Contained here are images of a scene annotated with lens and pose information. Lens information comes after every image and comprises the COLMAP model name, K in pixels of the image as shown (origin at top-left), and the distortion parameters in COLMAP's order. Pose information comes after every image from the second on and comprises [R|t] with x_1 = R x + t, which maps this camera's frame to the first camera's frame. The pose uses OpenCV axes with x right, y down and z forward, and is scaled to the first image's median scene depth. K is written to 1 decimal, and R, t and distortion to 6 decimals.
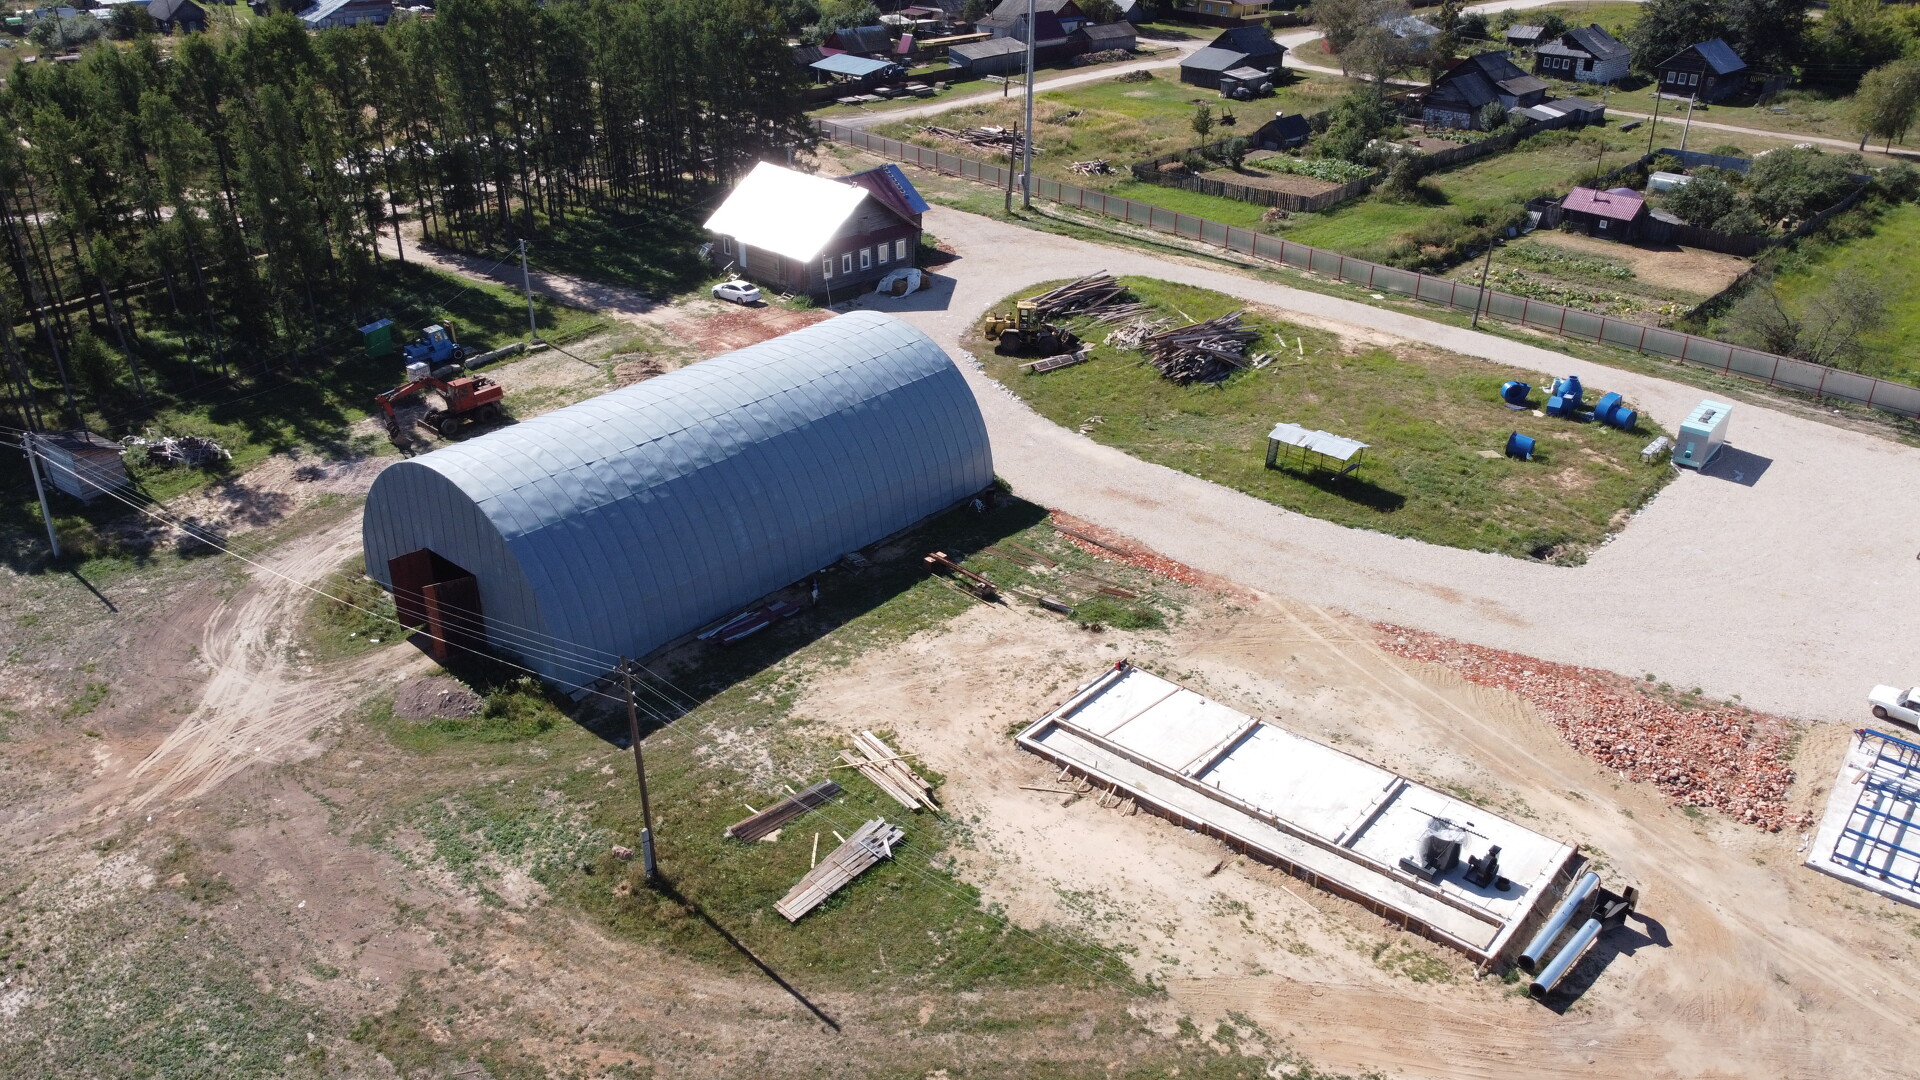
lens RADIAL K [[1455.0, 0, 944.7], [0, 1455.0, 542.6], [0, 0, 1]] dist [-0.008073, -0.001017]
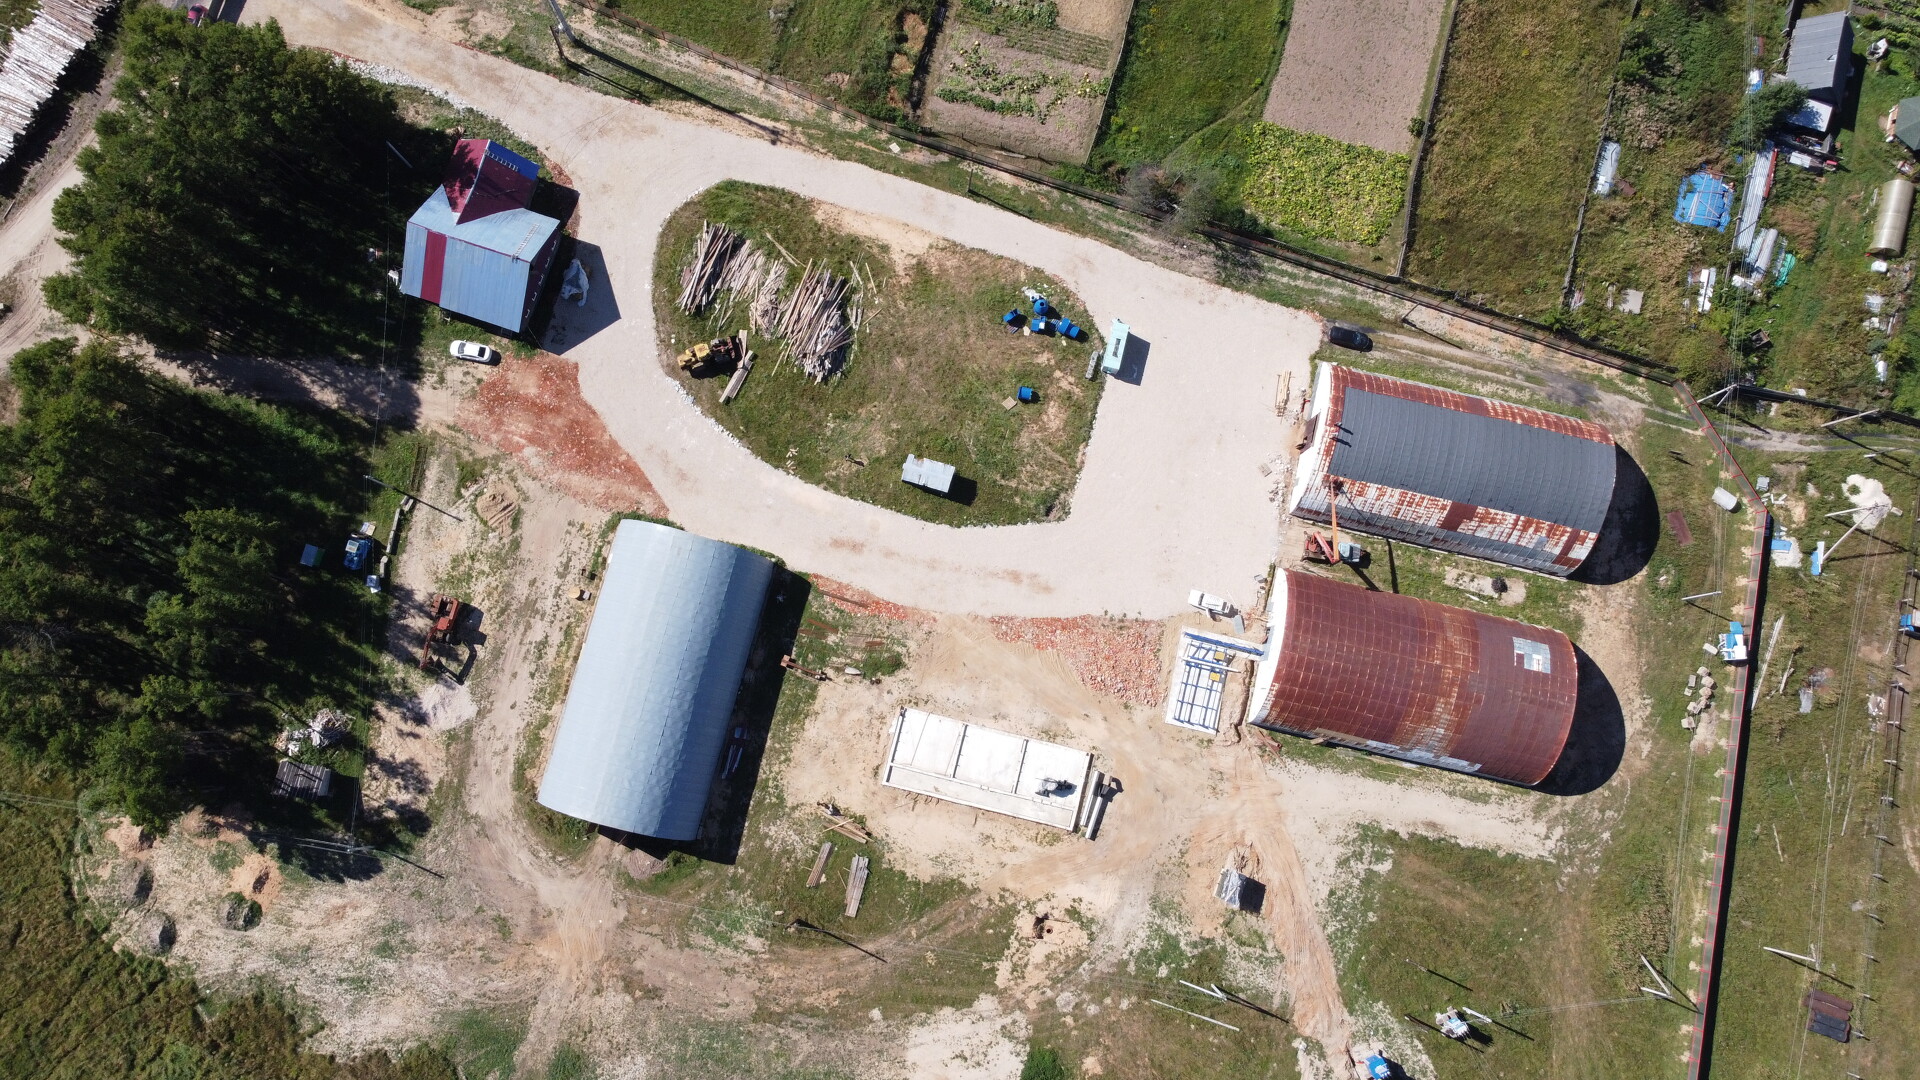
lens RADIAL K [[1455.0, 0, 944.7], [0, 1455.0, 542.6], [0, 0, 1]] dist [-0.008073, -0.001017]
pose [[0.897259, -0.436296, 0.067621, 0.134575], [0.191679, 0.522920, 0.830550, -1.804933], [-0.397726, -0.732257, 0.552824, -0.094755]]
